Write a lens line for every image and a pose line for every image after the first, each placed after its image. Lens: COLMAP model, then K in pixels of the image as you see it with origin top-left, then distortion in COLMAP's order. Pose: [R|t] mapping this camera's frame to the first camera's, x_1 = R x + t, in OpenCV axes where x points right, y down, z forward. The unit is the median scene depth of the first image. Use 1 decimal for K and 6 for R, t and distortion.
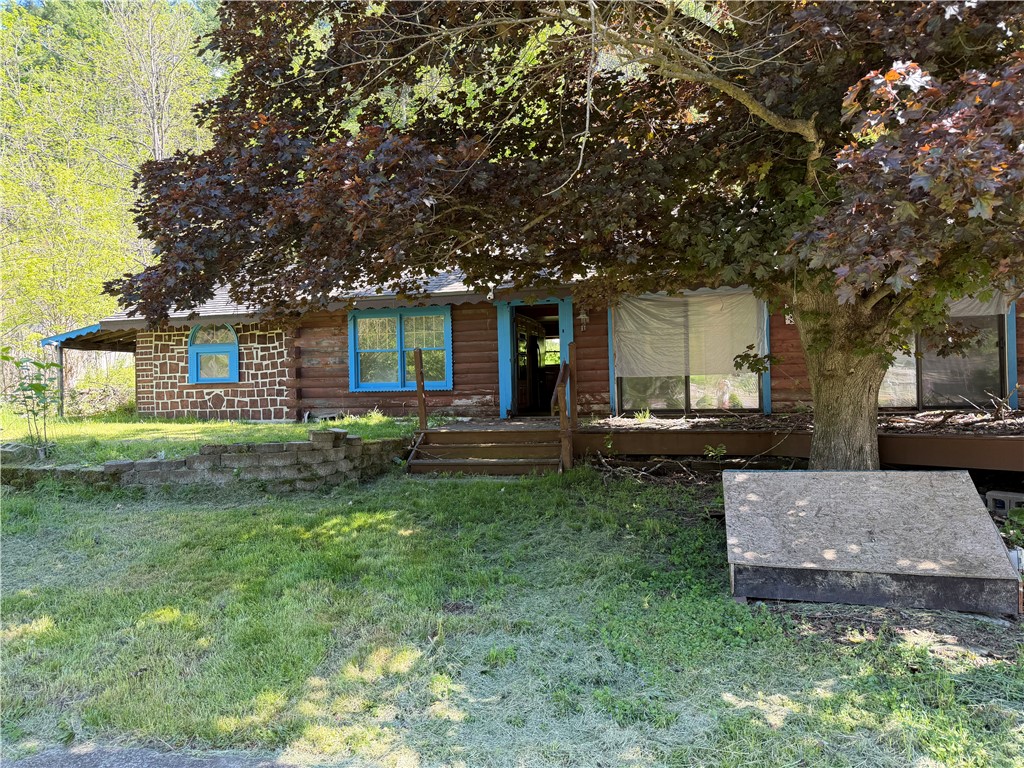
lens RADIAL K [[717.4, 0, 515.6], [0, 717.4, 375.8], [0, 0, 1]] dist [0.044225, -0.050996]
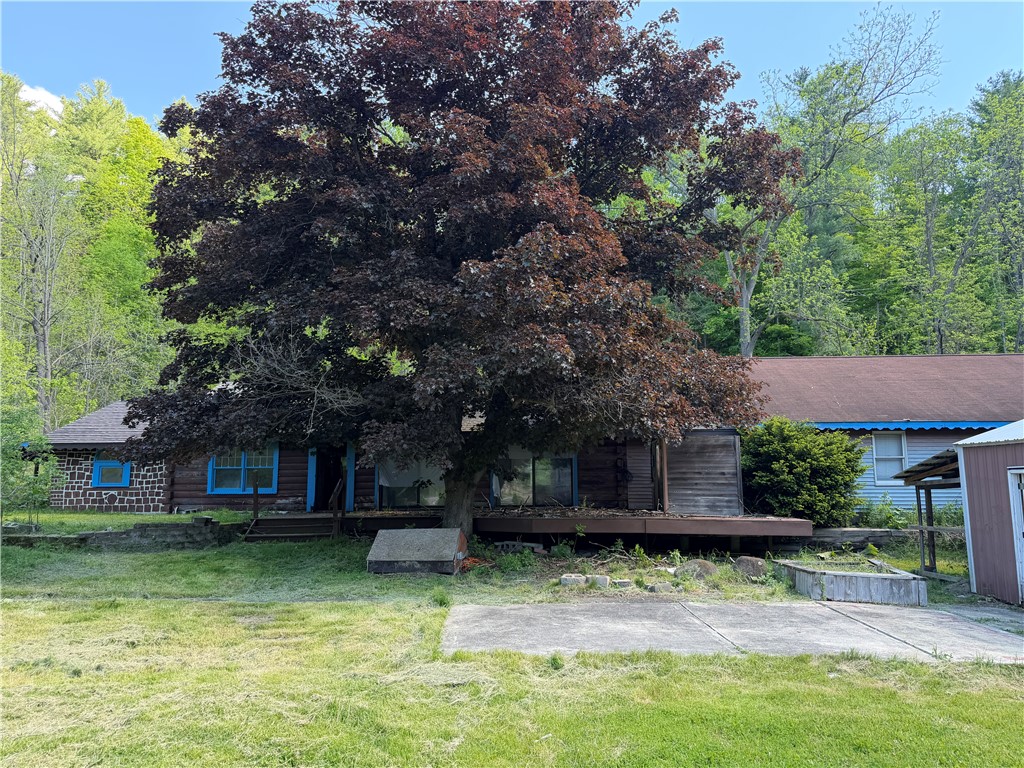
lens RADIAL K [[717.4, 0, 509.7], [0, 717.4, 379.7], [0, 0, 1]] dist [0.044225, -0.050996]
pose [[0.979034, 0.044349, 0.198812, 0.101921], [-0.018231, 0.991172, -0.131324, -0.034312], [-0.202881, 0.124946, 0.971199, -0.795647]]
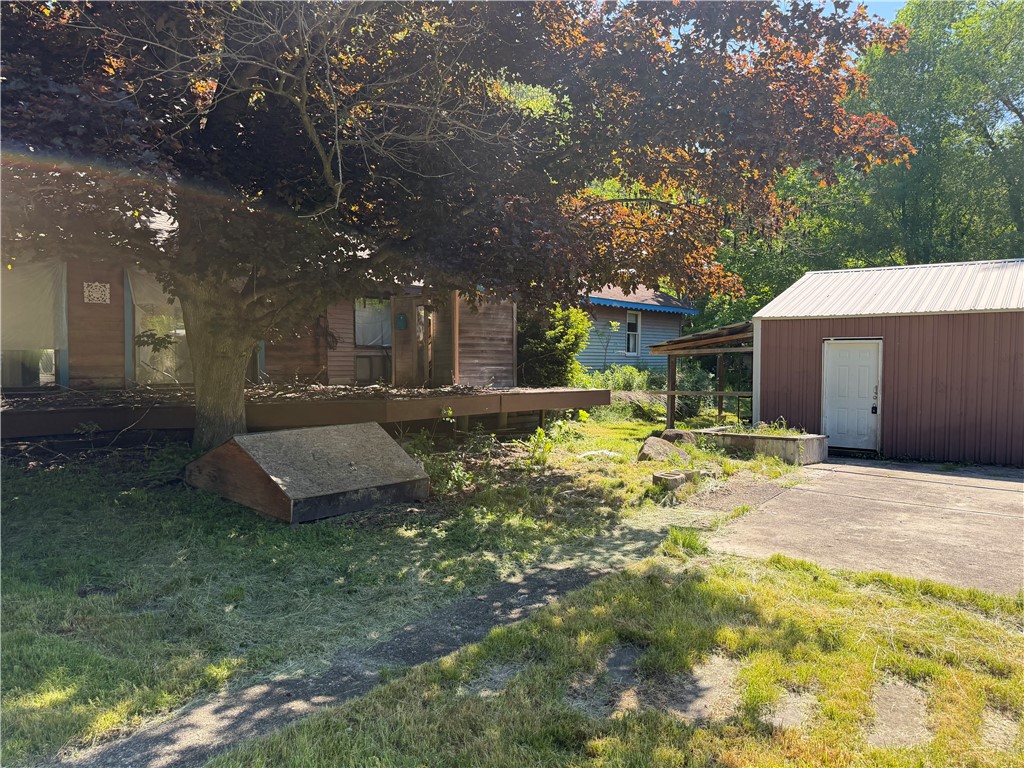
lens RADIAL K [[717.4, 0, 516.2], [0, 717.4, 378.5], [0, 0, 1]] dist [0.044225, -0.050996]
pose [[0.405758, -0.002613, 0.913977, -0.302693], [-0.029186, 0.999449, 0.015815, 0.001477], [-0.913514, -0.033092, 0.405459, 0.036122]]
